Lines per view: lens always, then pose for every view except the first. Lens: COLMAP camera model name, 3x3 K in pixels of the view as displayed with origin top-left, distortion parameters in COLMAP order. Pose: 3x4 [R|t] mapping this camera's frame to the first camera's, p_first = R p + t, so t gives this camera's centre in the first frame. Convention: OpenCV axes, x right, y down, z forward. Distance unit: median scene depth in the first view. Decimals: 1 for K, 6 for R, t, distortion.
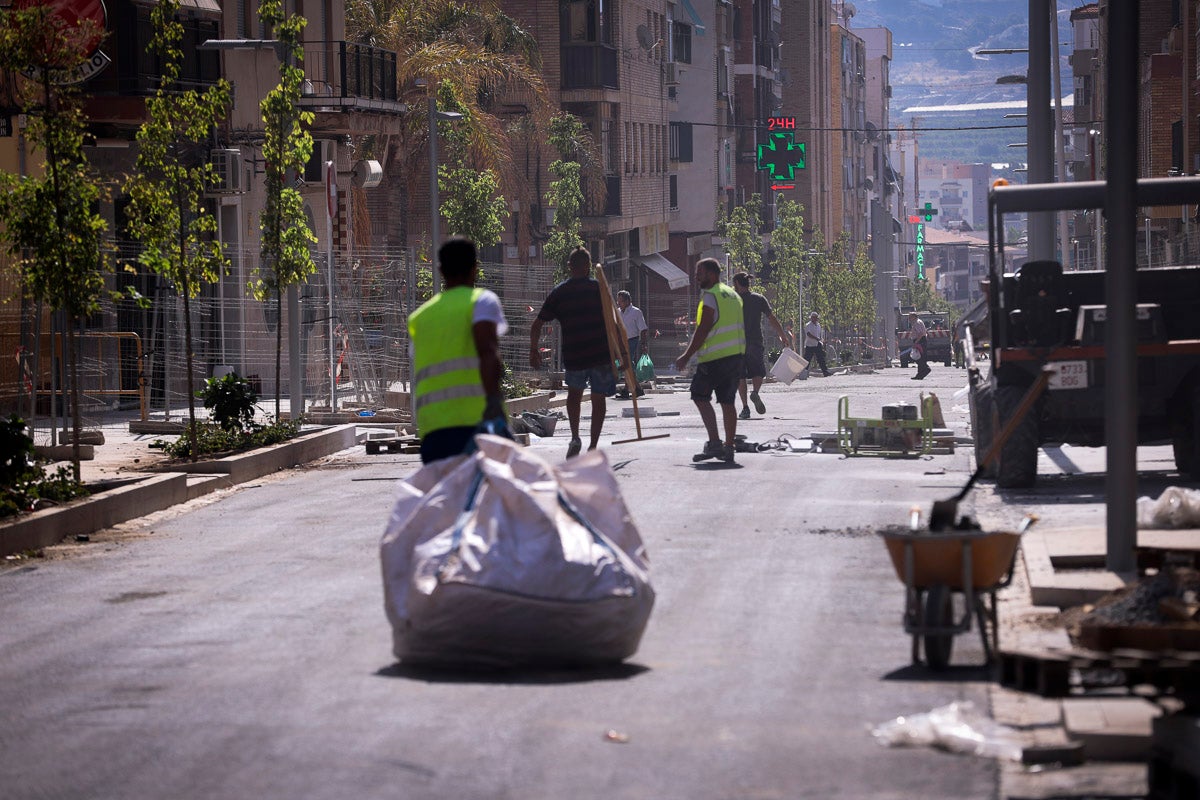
lens RADIAL K [[4499.1, 0, 600.0], [0, 4499.1, 400.0], [0, 0, 1]] dist [0.293697, 4.170807]
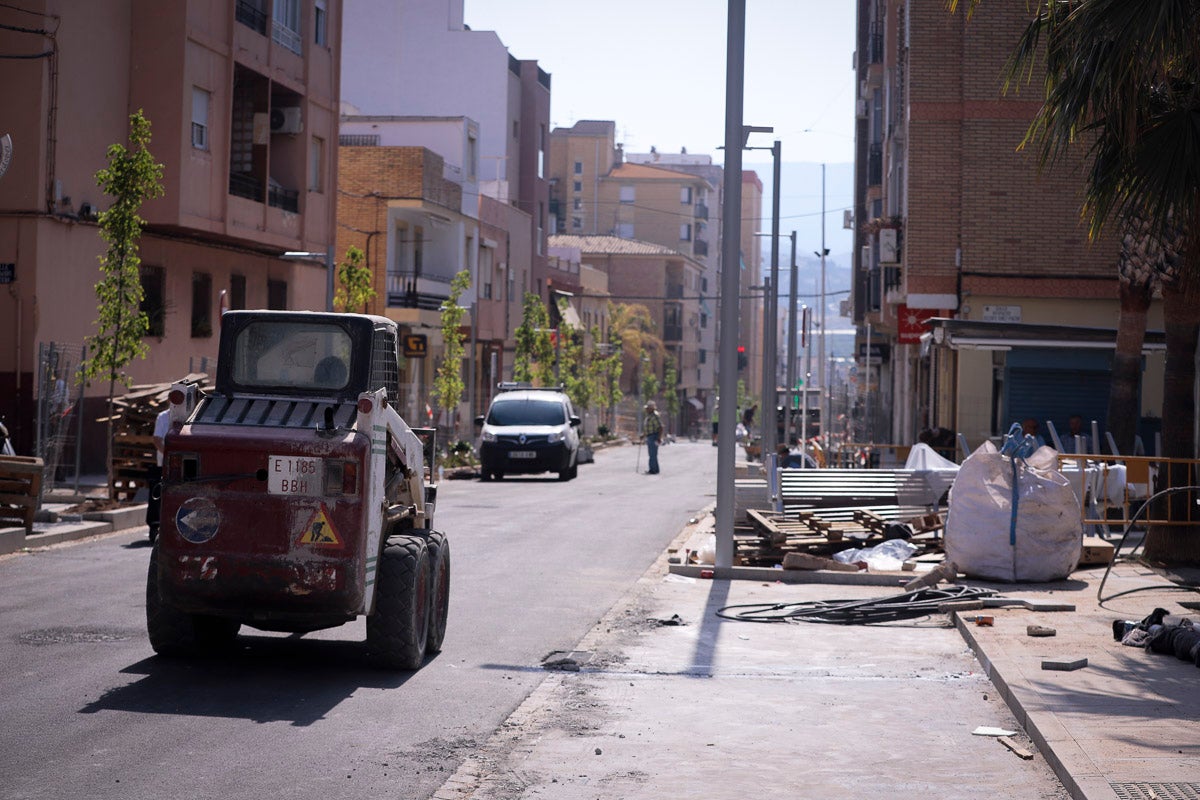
lens RADIAL K [[4499.1, 0, 600.0], [0, 4499.1, 400.0], [0, 0, 1]] dist [0.293697, 4.170807]
pose [[0.999186, 0.039906, 0.005850, -0.063325], [-0.039733, 0.998842, -0.027126, 0.050094], [-0.006926, 0.026871, 0.999615, -1.876609]]
